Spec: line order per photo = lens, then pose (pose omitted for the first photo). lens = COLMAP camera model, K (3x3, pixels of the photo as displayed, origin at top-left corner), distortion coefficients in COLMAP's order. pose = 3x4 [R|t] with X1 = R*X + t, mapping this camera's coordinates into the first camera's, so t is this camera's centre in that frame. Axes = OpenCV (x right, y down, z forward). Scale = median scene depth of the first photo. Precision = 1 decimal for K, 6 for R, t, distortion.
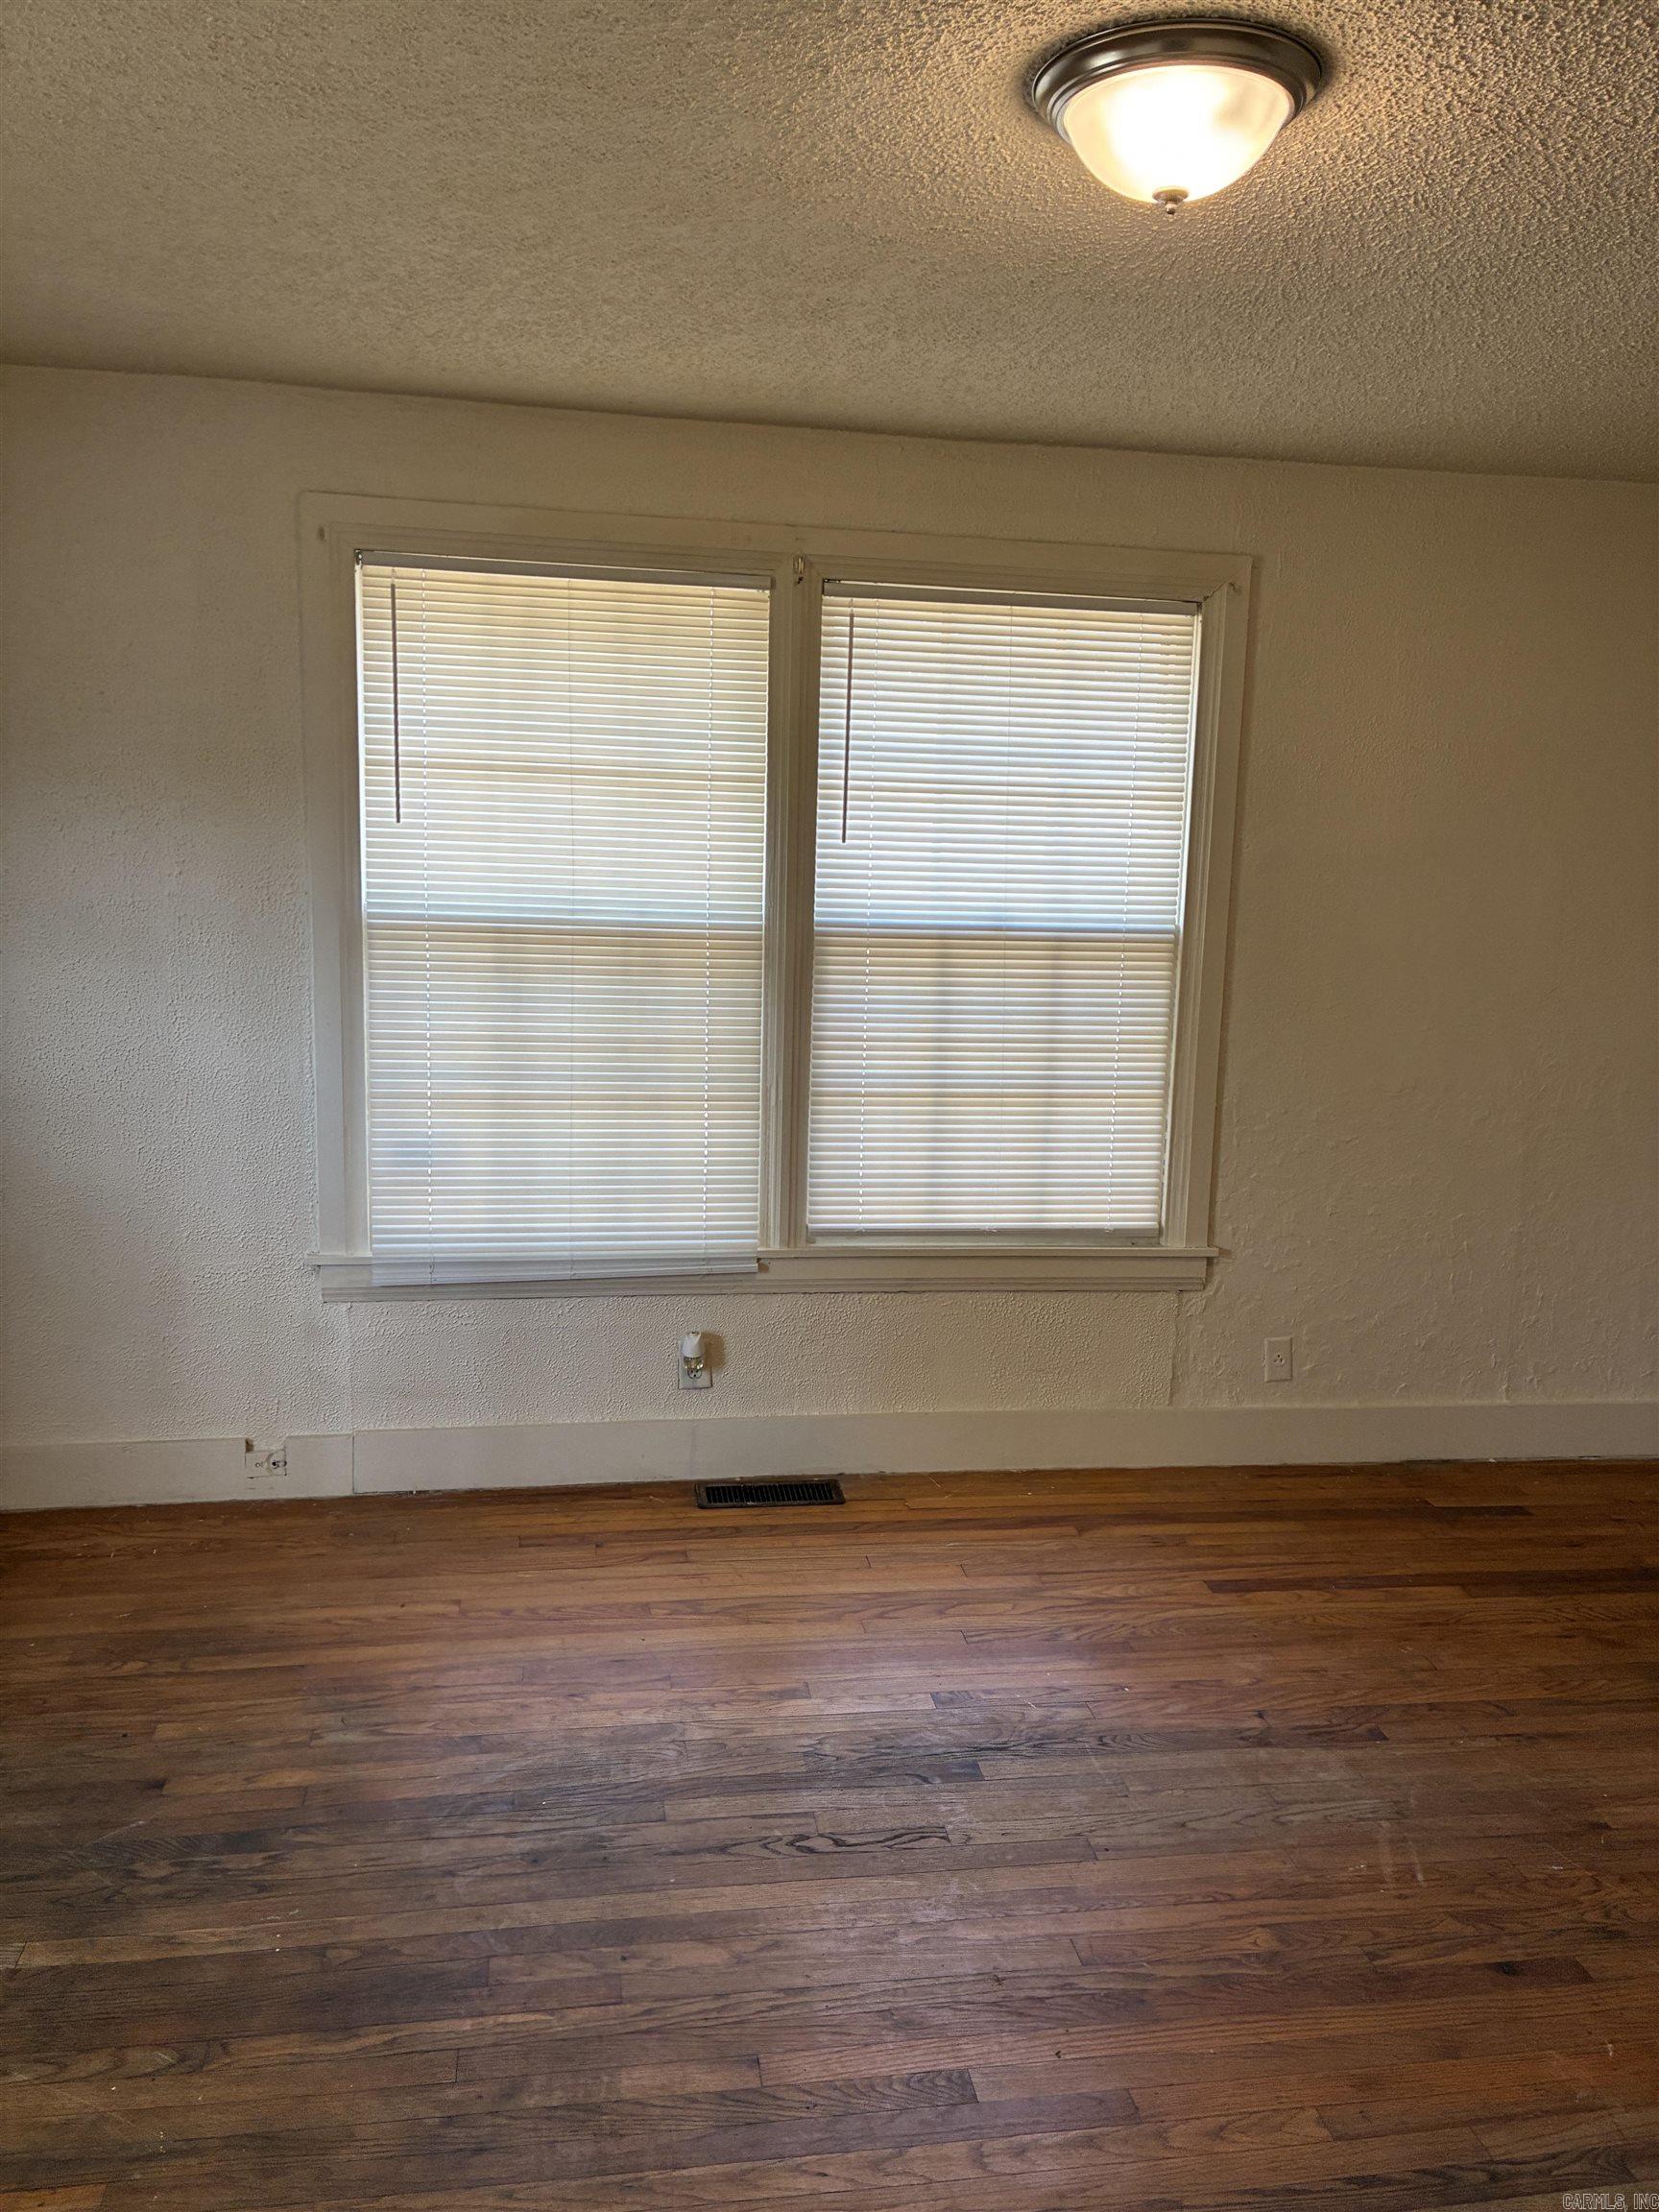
lens RADIAL K [[1673.4, 0, 837.8], [0, 1673.4, 1100.0], [0, 0, 1]] dist [0.048042, -0.055446]
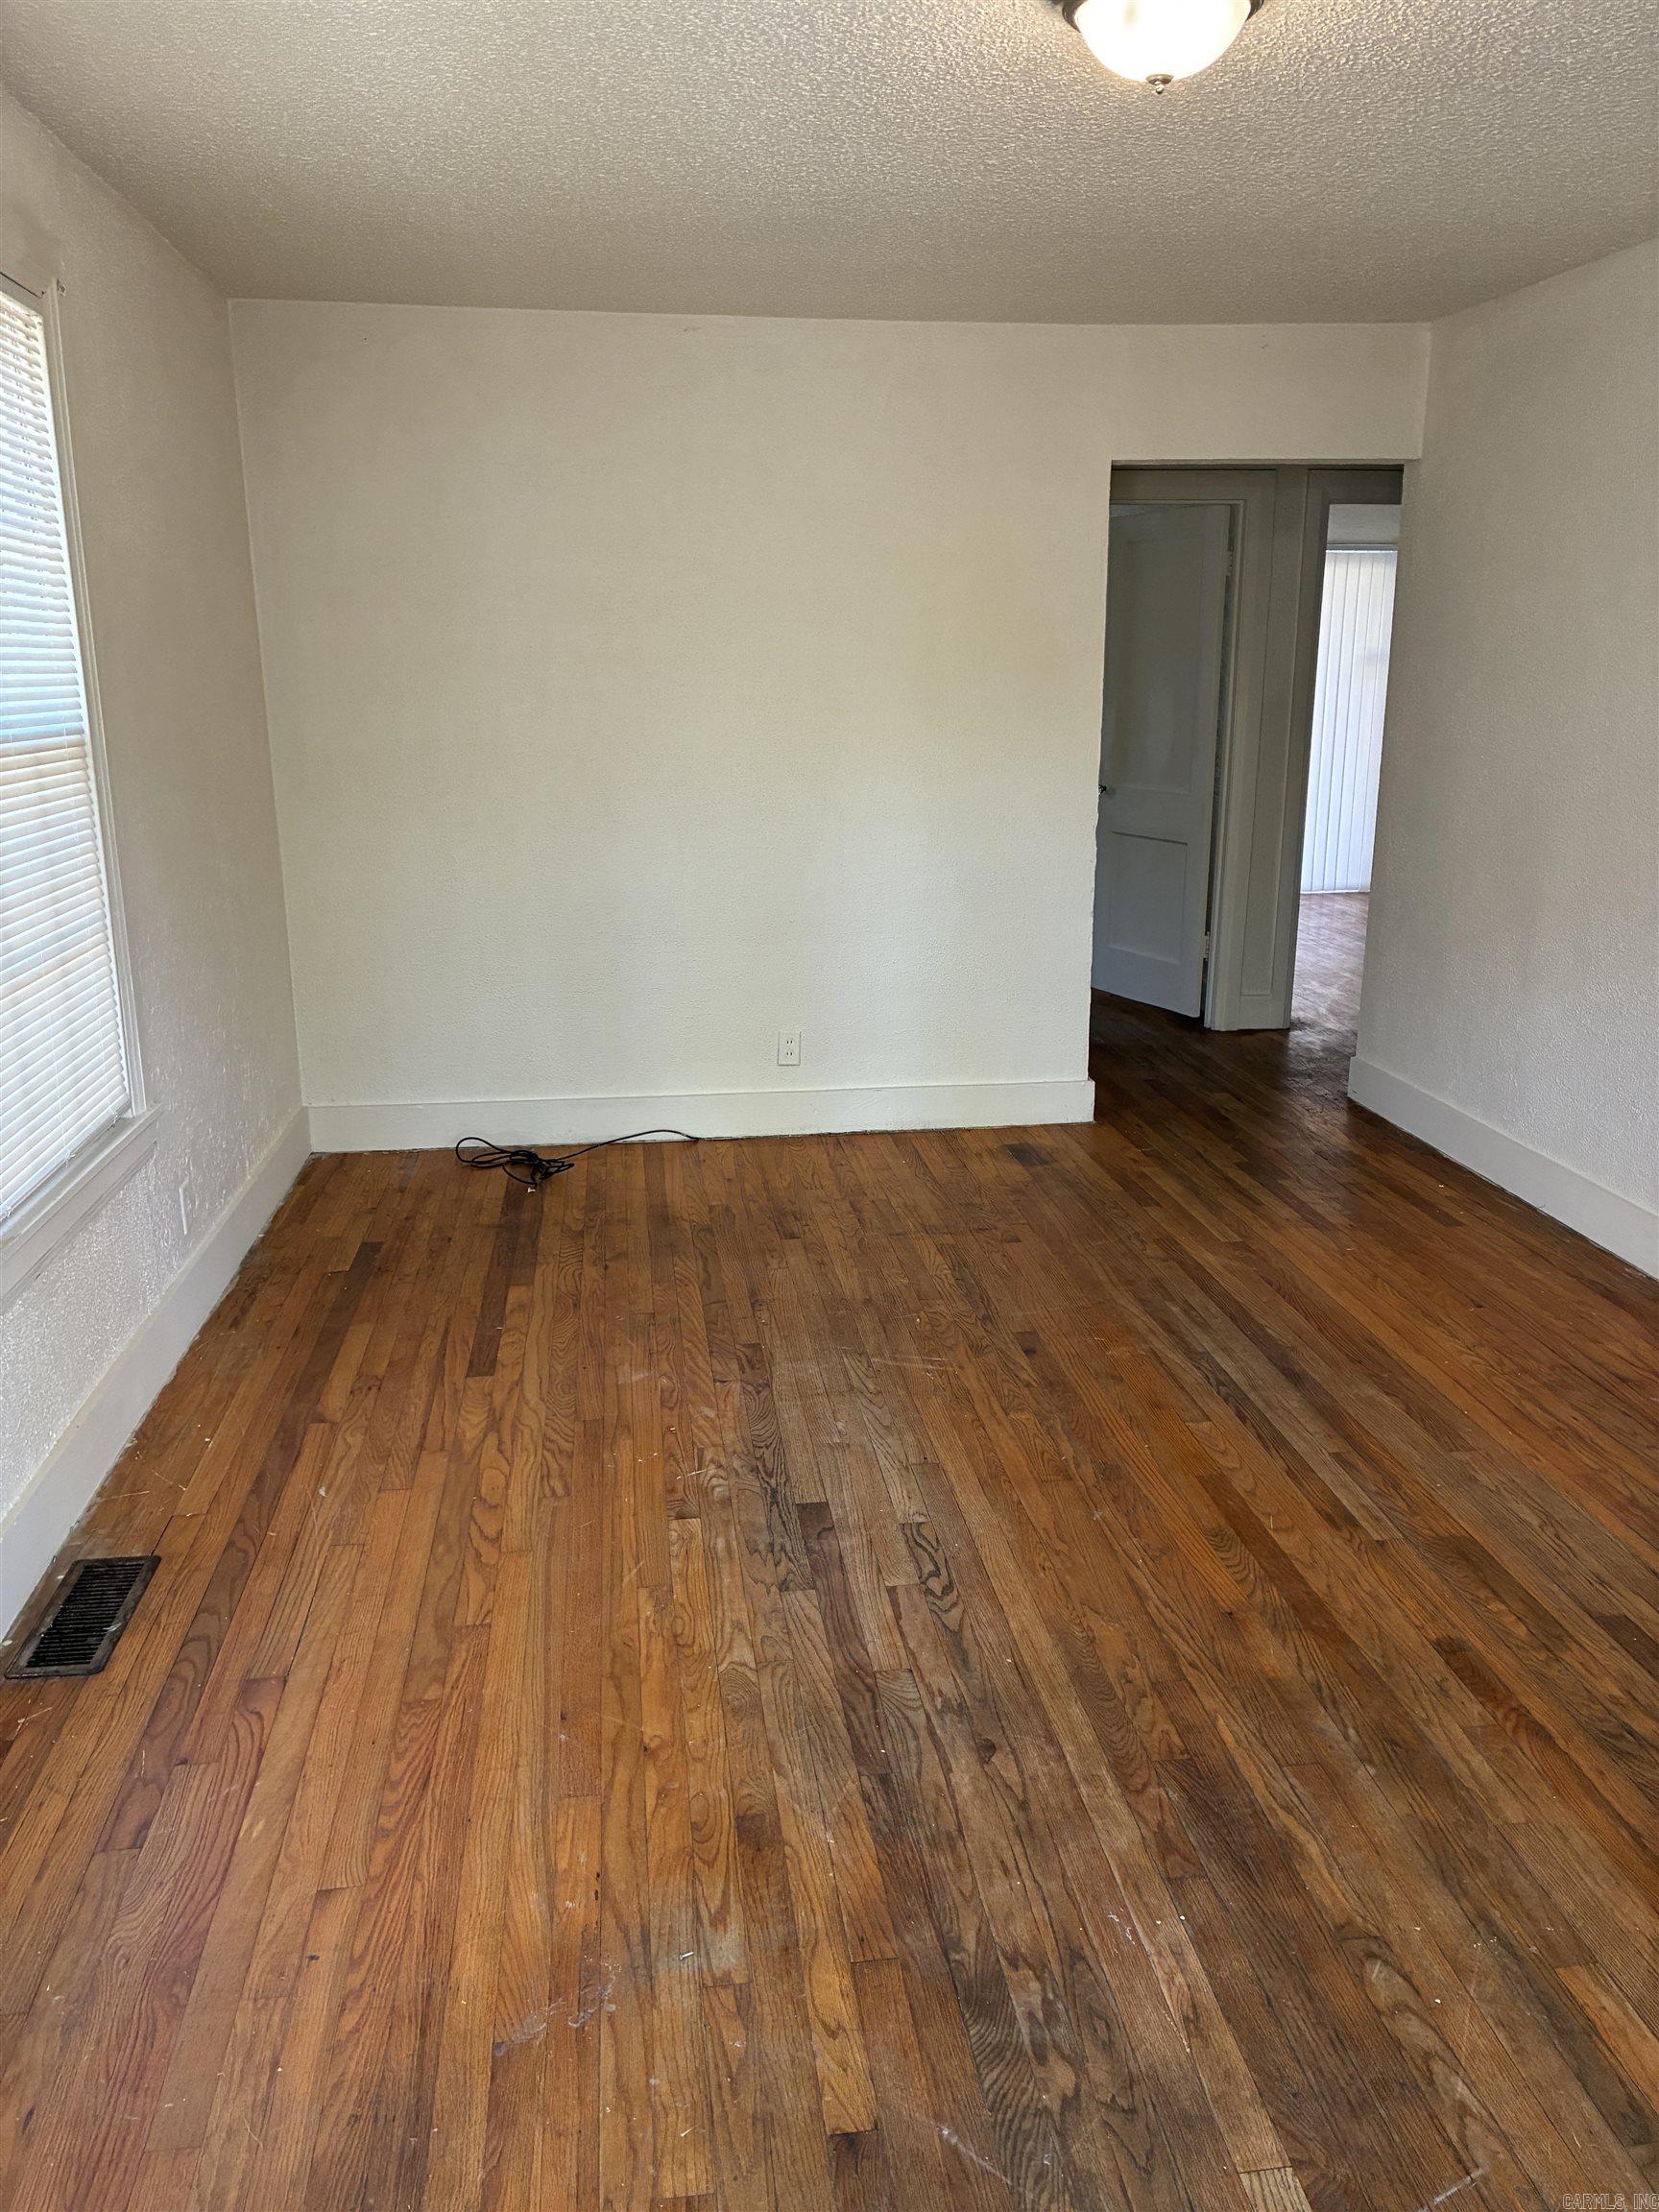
lens RADIAL K [[1693.6, 0, 829.5], [0, 1693.6, 1106.0], [0, 0, 1]] dist [0.047166, -0.001863]
pose [[0.034297, -0.284428, 0.958084, -0.666201], [0.169146, 0.946470, 0.274925, -0.101846], [-0.984994, 0.152627, 0.080571, 0.655783]]
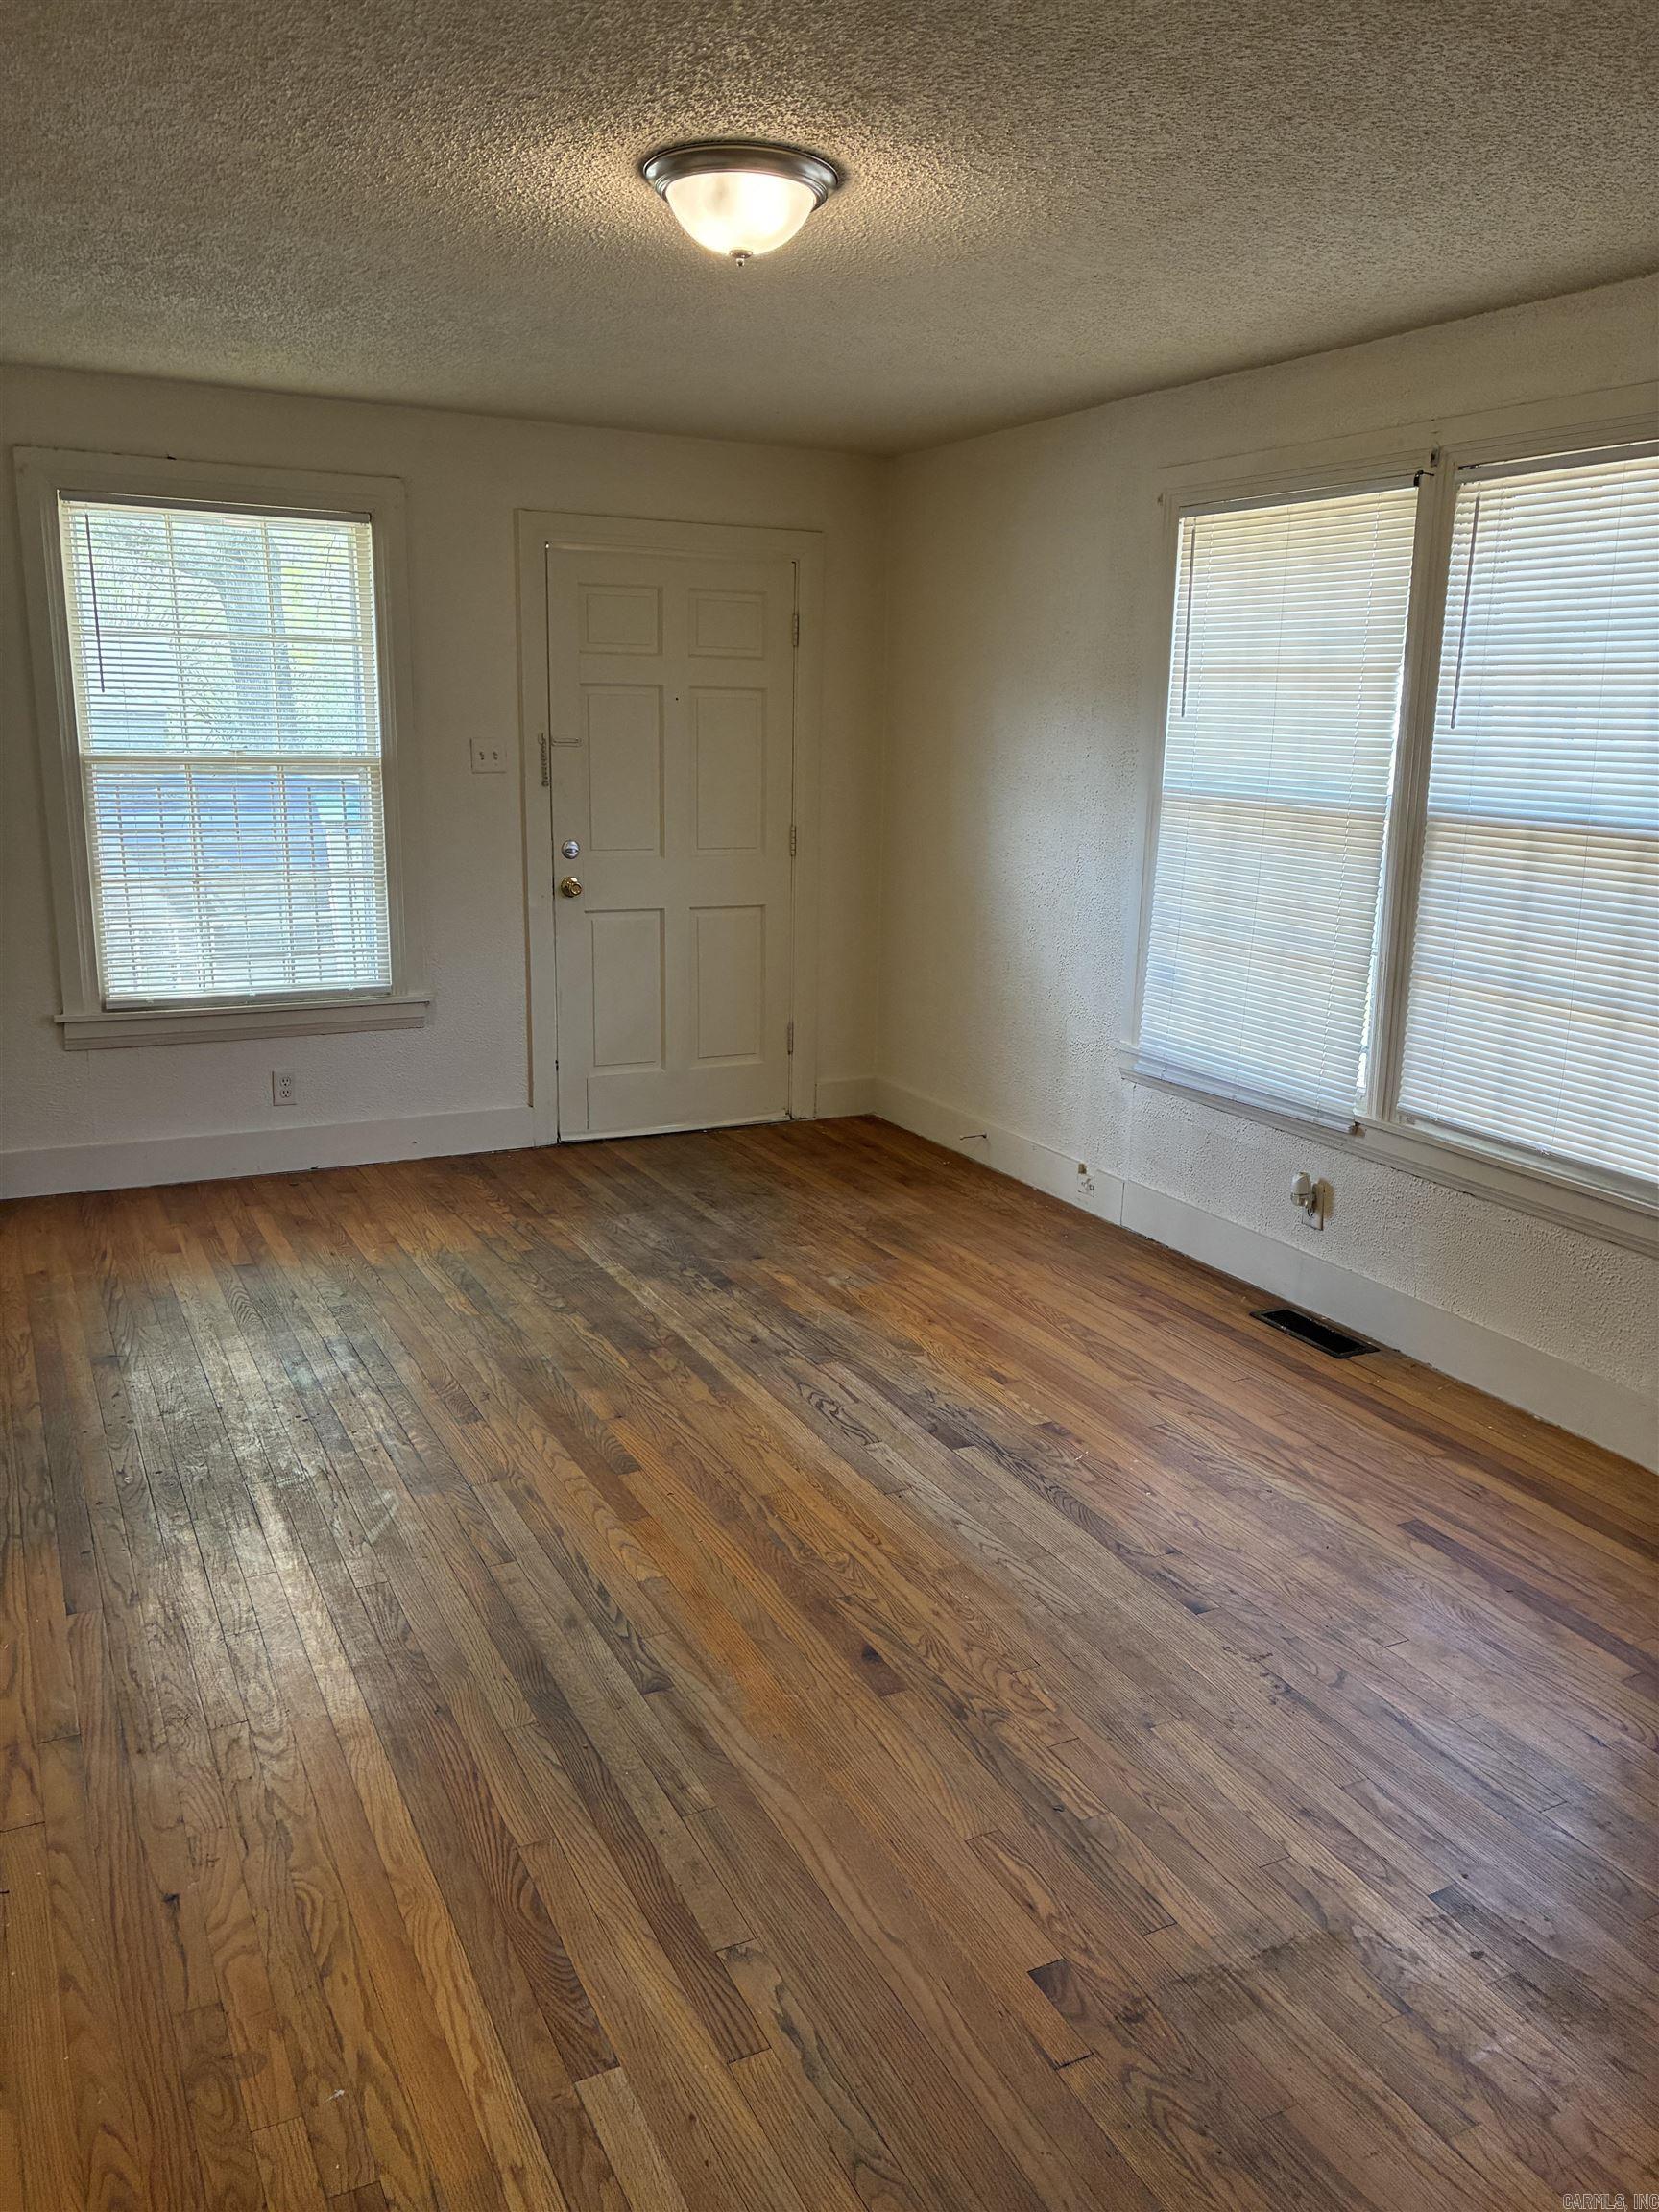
lens RADIAL K [[1673.4, 0, 837.8], [0, 1673.4, 1100.0], [0, 0, 1]] dist [0.048042, -0.055446]
pose [[0.302691, 0.192960, -0.933351, 0.906418], [-0.168526, 0.974696, 0.146854, -0.022200], [0.938071, 0.112842, 0.327551, 0.352692]]
